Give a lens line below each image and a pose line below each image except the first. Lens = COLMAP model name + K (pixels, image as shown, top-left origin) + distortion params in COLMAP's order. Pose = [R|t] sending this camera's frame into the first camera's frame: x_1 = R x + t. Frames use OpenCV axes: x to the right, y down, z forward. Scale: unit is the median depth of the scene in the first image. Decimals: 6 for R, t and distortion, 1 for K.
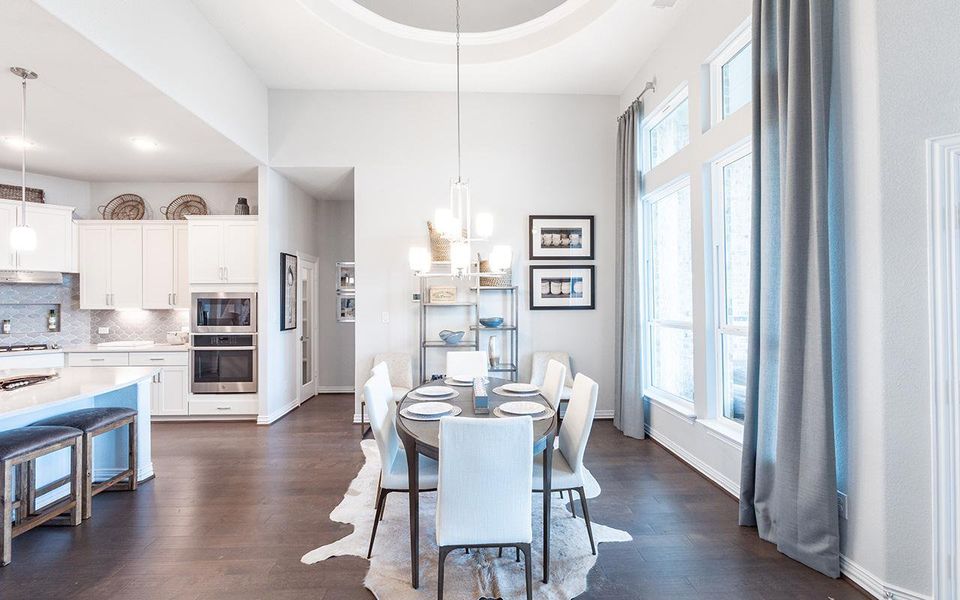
lens RADIAL K [[416.2, 0, 478.3], [0, 416.2, 299.5], [0, 0, 1]] dist [-0.005142, -0.001423]
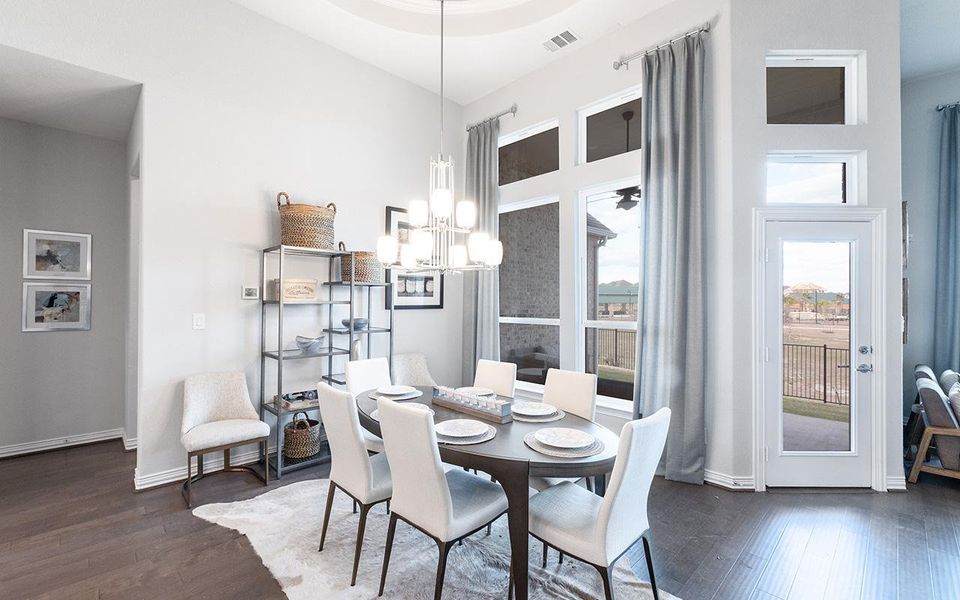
lens RADIAL K [[416.2, 0, 478.3], [0, 416.2, 298.9], [0, 0, 1]] dist [-0.005142, -0.001423]
pose [[0.736122, 0.011569, 0.676750, -0.352403], [-0.011921, 0.999920, -0.004127, 0.003342], [-0.676744, -0.005029, 0.736201, 0.195602]]
